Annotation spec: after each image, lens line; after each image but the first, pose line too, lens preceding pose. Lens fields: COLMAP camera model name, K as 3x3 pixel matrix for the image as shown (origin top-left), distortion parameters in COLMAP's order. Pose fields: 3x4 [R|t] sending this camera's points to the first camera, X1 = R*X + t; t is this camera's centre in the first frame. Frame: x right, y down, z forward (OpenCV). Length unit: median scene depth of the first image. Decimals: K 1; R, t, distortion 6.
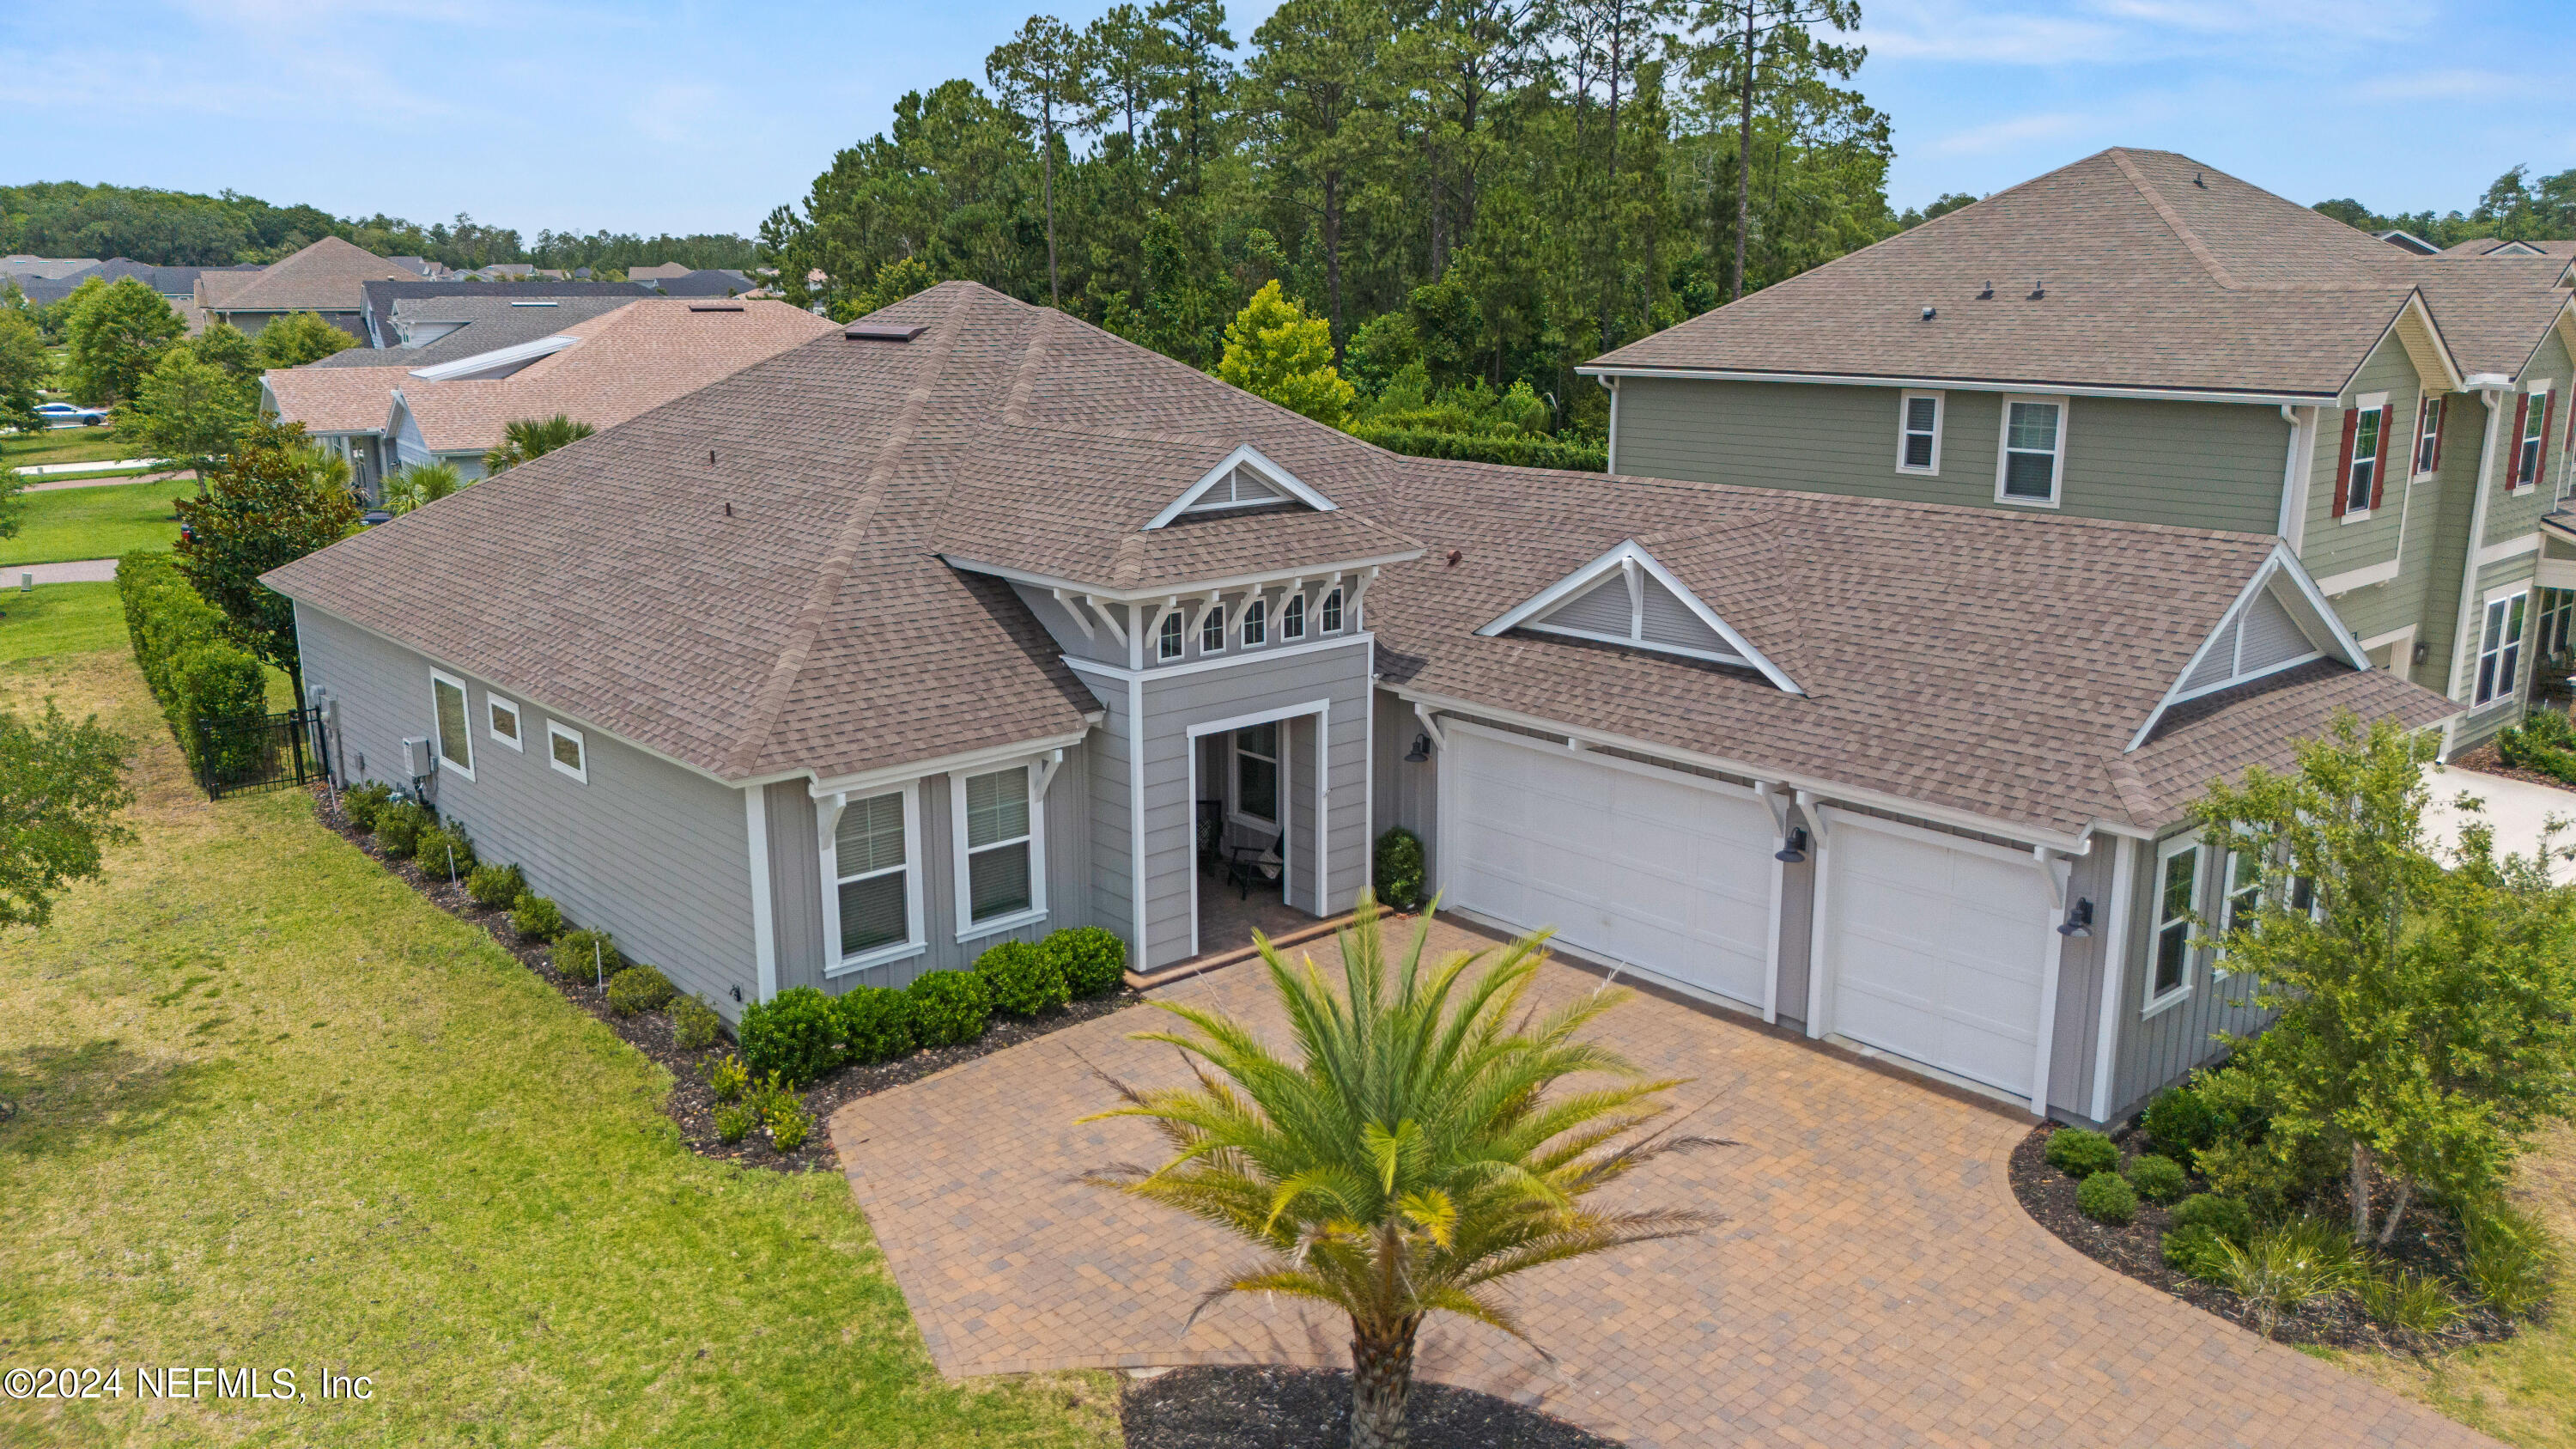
lens RADIAL K [[1892.0, 0, 1302.4], [0, 1892.0, 706.6], [0, 0, 1]] dist [0.065896, -0.072293]
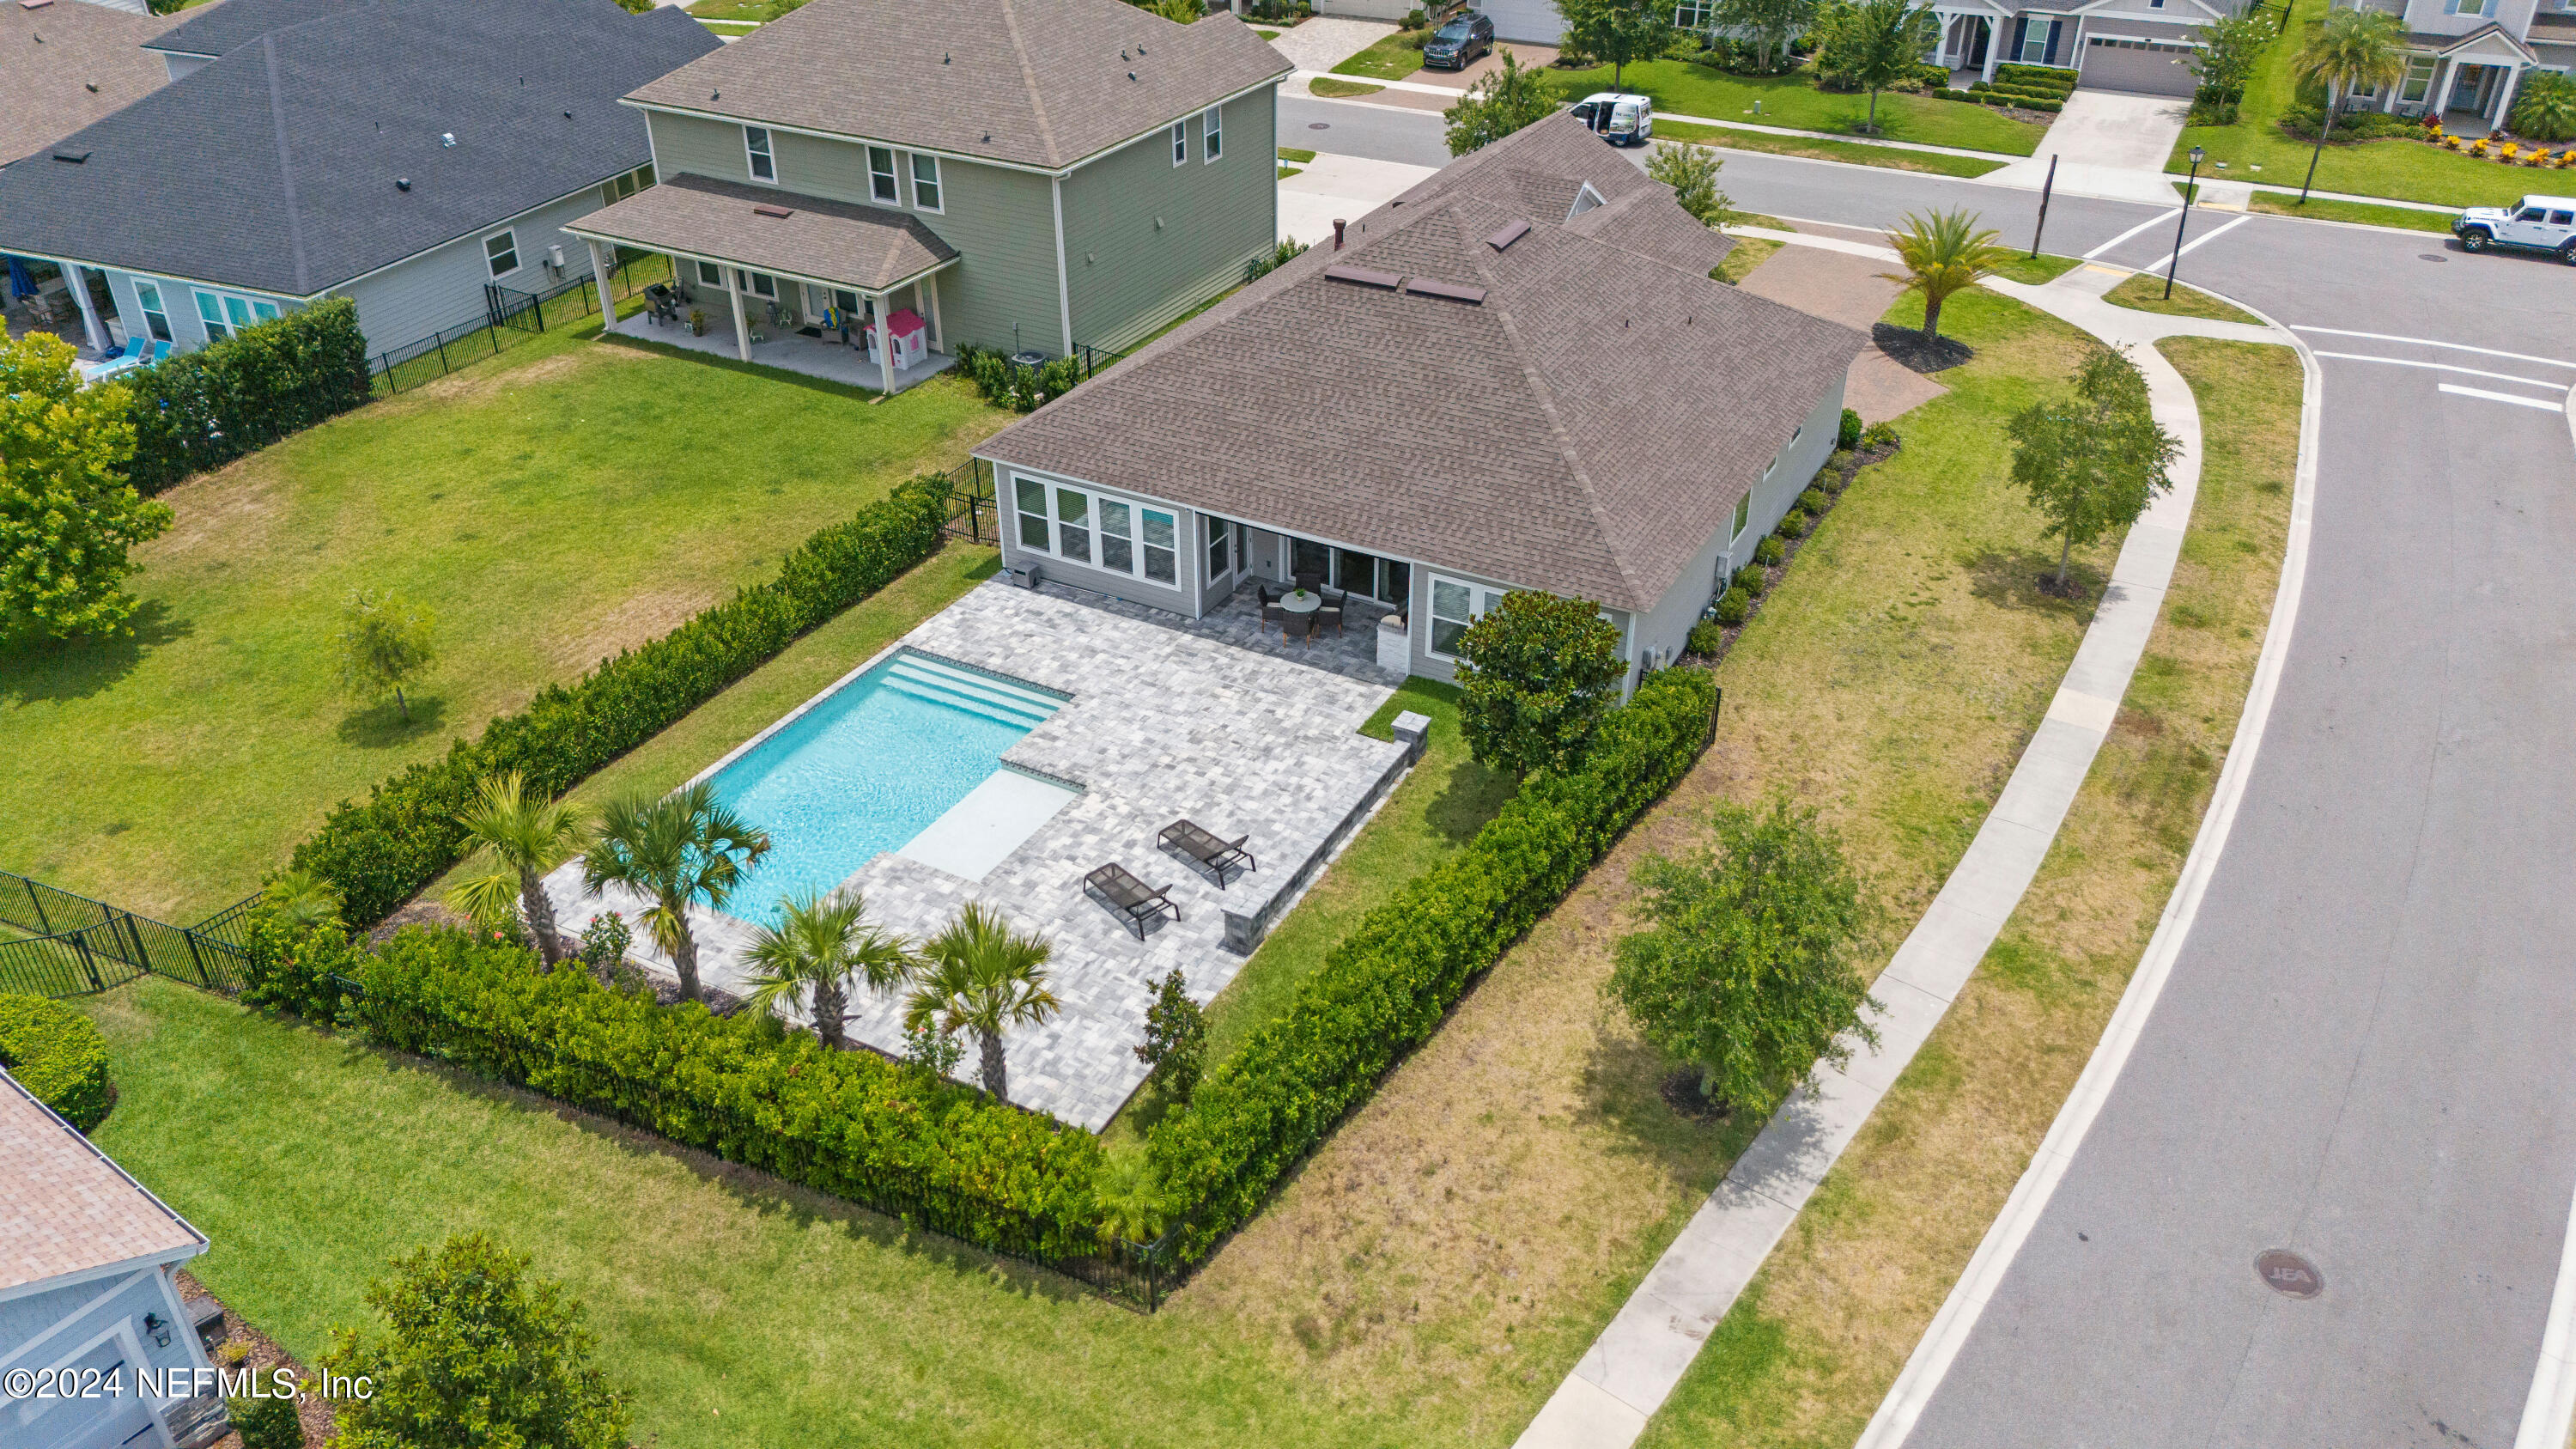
lens RADIAL K [[1892.0, 0, 1293.8], [0, 1892.0, 727.9], [0, 0, 1]] dist [0.065896, -0.072293]
pose [[-0.336514, -0.496731, 0.800010, -1.916061], [0.209797, 0.788658, 0.577931, -0.974767], [-0.918011, 0.362321, -0.161182, 1.878183]]
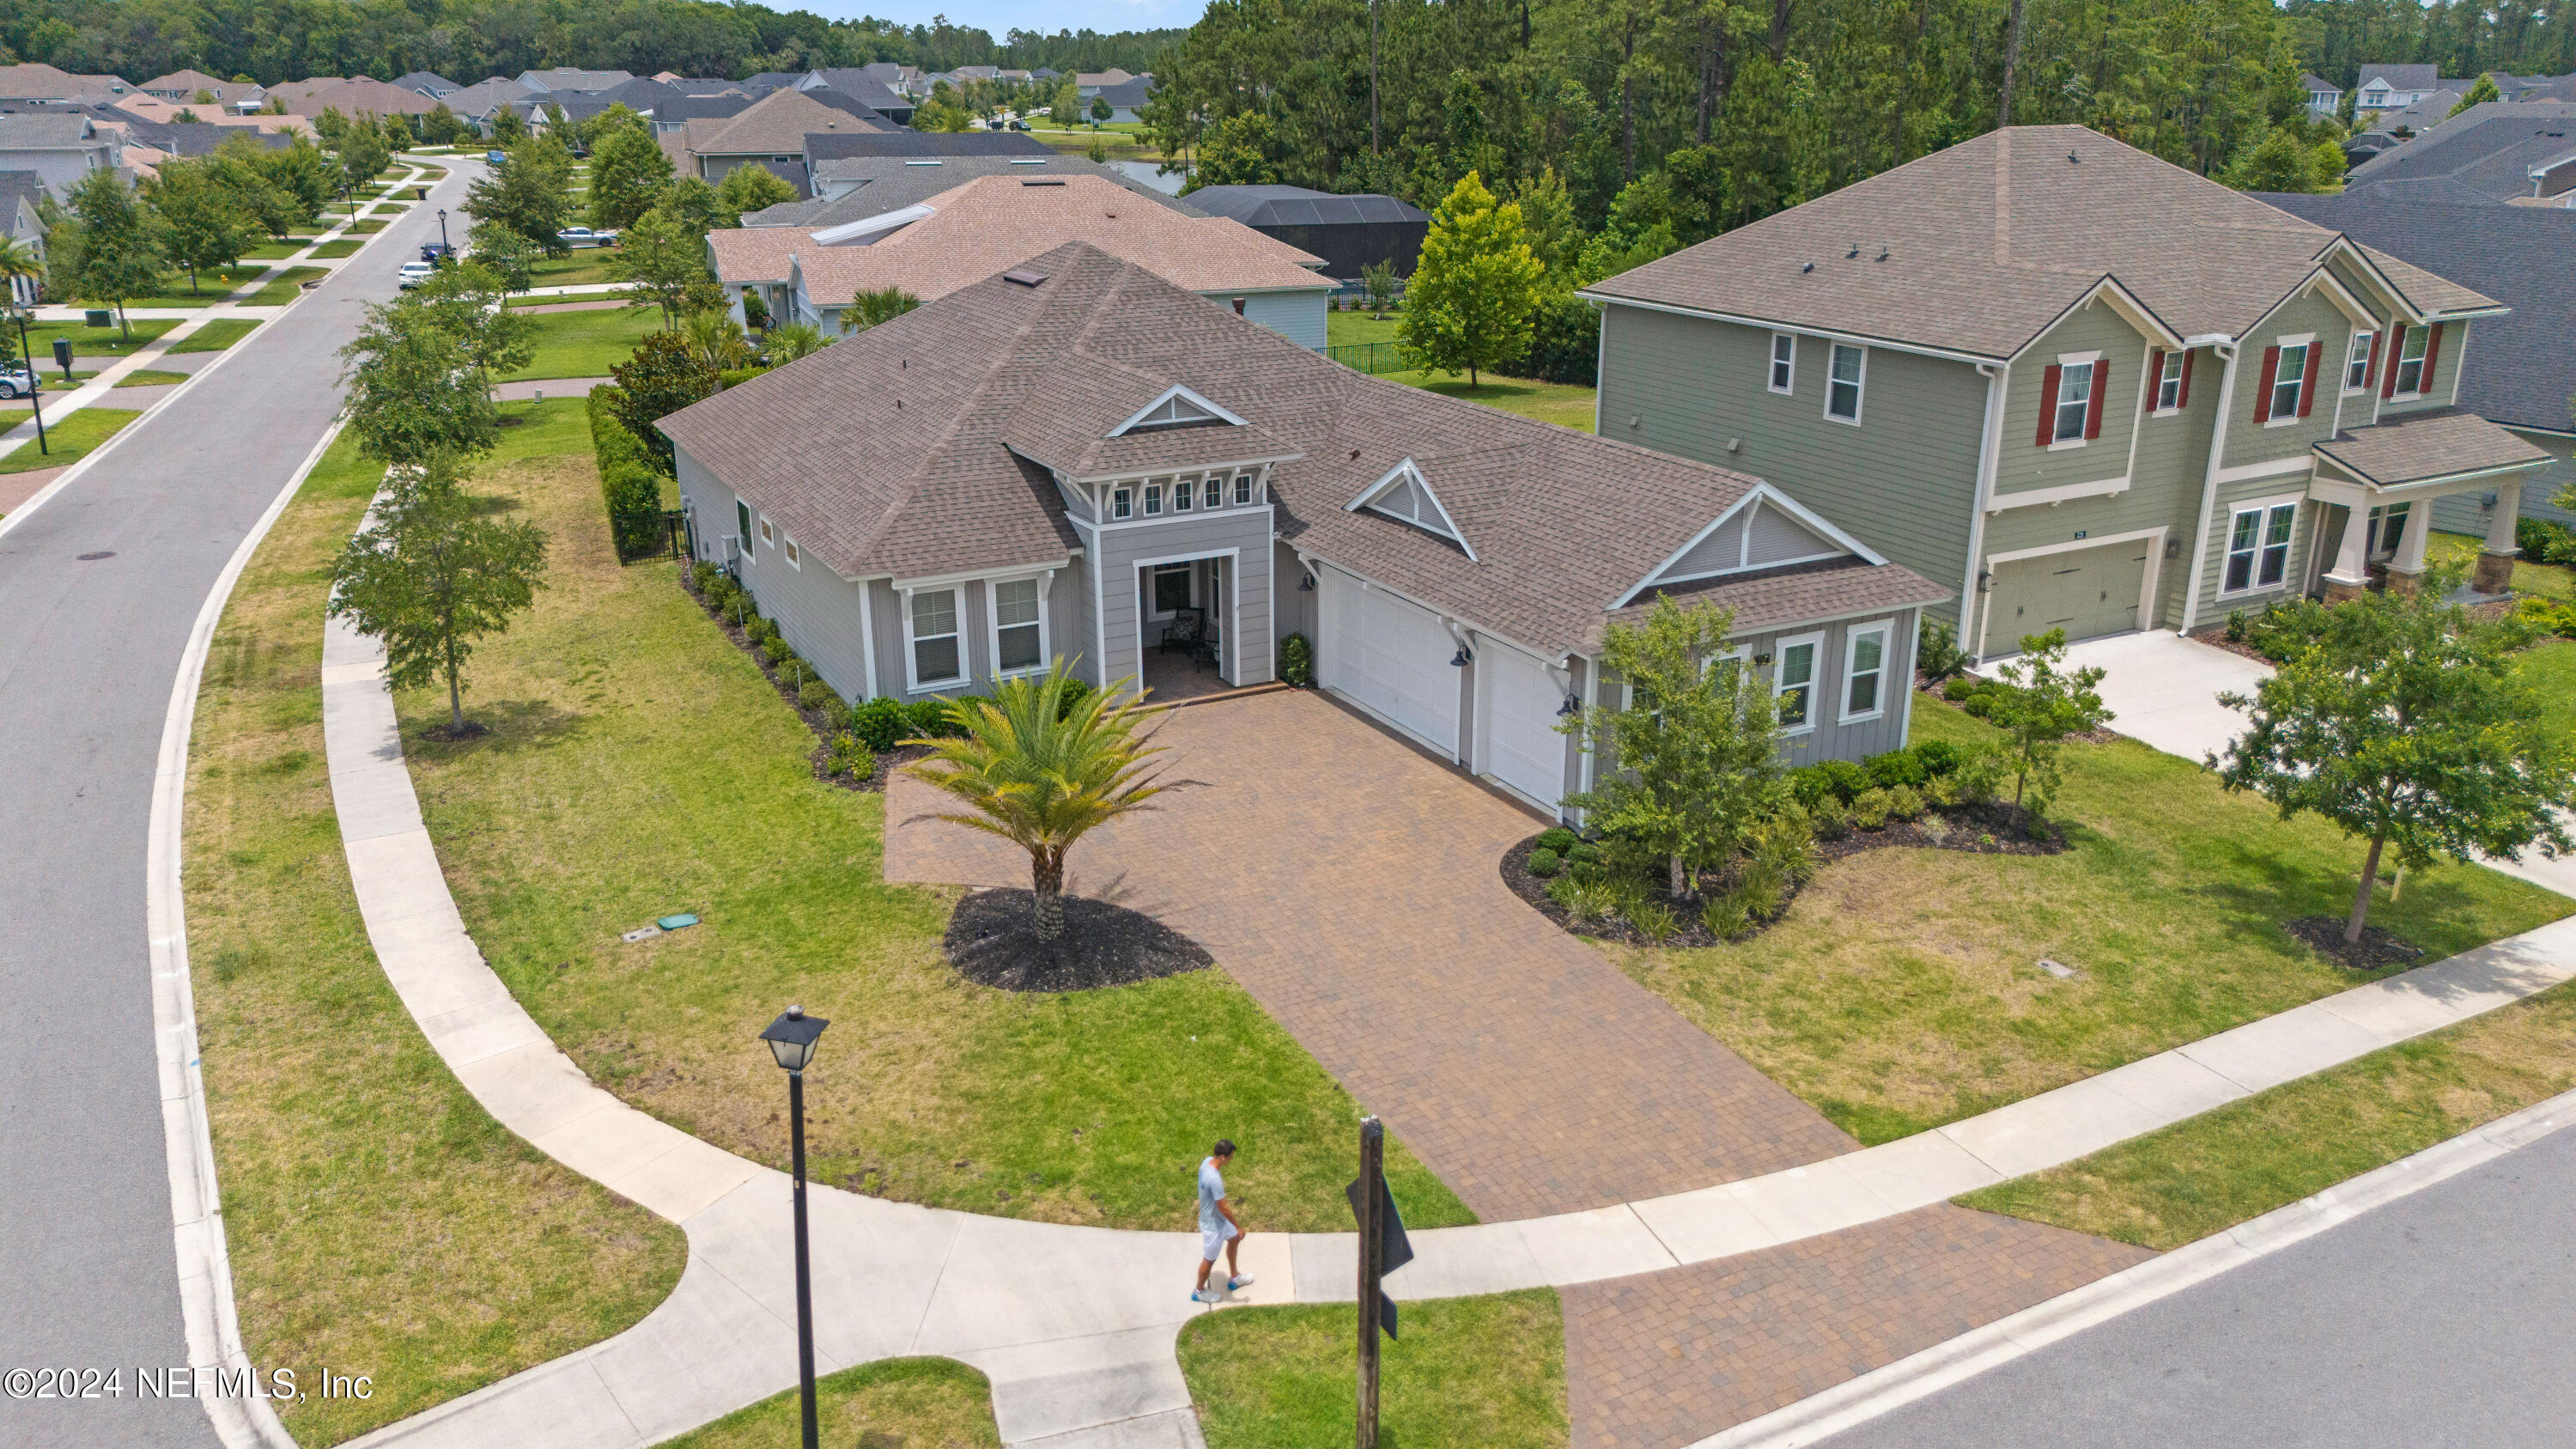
lens RADIAL K [[1892.0, 0, 1304.0], [0, 1892.0, 703.7], [0, 0, 1]] dist [0.065896, -0.072293]
pose [[0.973647, 0.072670, -0.216173, 0.410472], [-0.050347, 0.992979, 0.107045, -0.044483], [0.222434, -0.093340, 0.970469, -0.513967]]
